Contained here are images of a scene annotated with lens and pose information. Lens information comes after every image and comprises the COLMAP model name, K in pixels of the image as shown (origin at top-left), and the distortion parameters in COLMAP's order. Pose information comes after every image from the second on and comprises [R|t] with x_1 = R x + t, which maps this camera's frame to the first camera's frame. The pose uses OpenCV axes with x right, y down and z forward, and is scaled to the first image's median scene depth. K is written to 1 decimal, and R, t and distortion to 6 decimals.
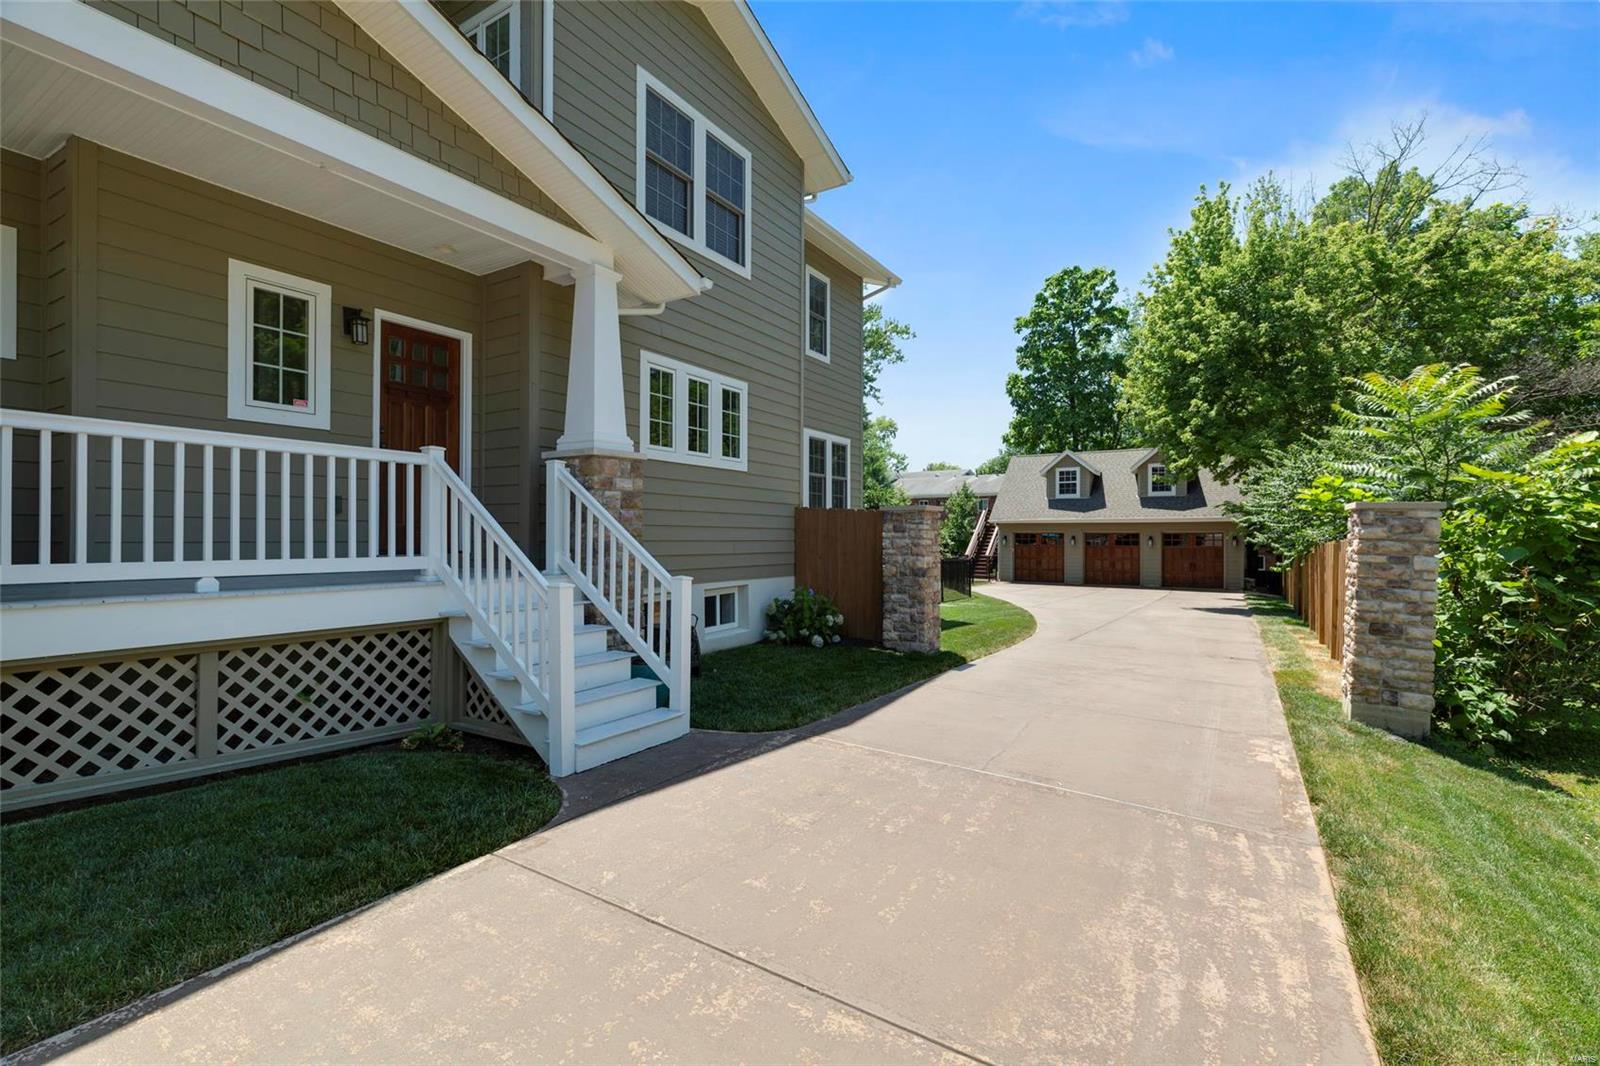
lens RADIAL K [[712.9, 0, 797.8], [0, 712.9, 526.5], [0, 0, 1]] dist [-0.000346, 0.001658]
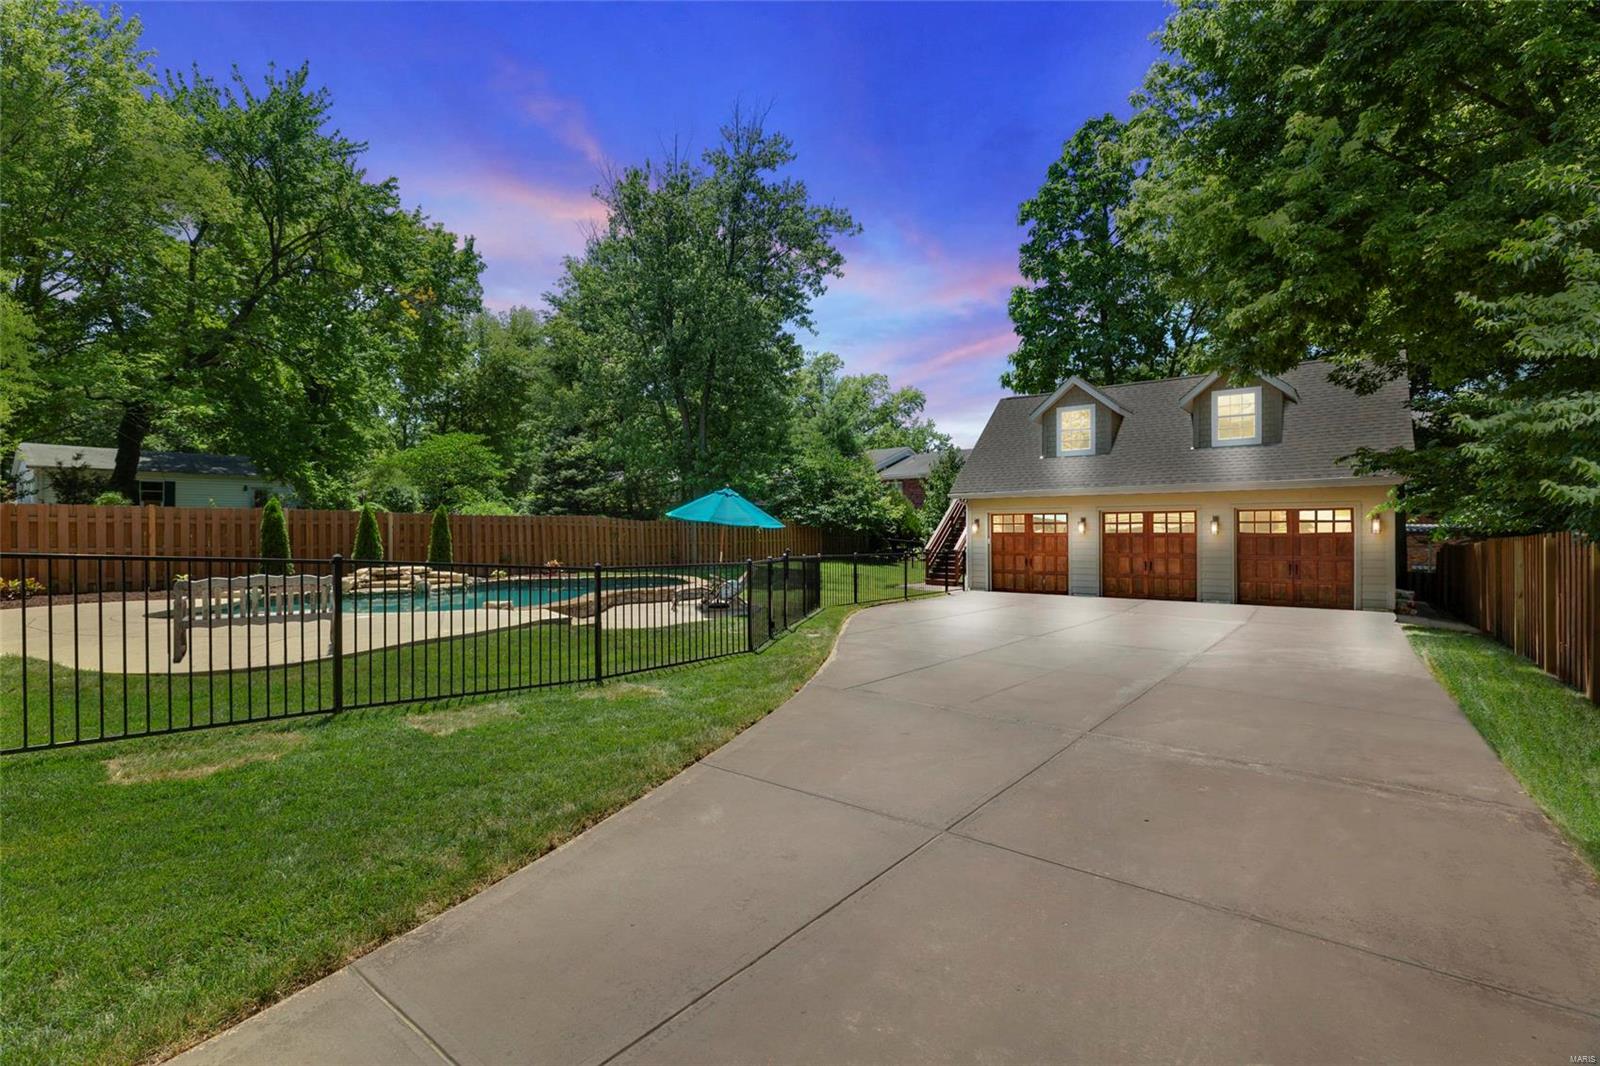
lens RADIAL K [[712.9, 0, 796.4], [0, 712.9, 529.1], [0, 0, 1]] dist [-0.000346, 0.001658]
pose [[0.994560, -0.008710, -0.103801, 0.166903], [0.010141, 0.999861, 0.013268, 0.010049], [0.103671, -0.014248, 0.994510, 0.300710]]
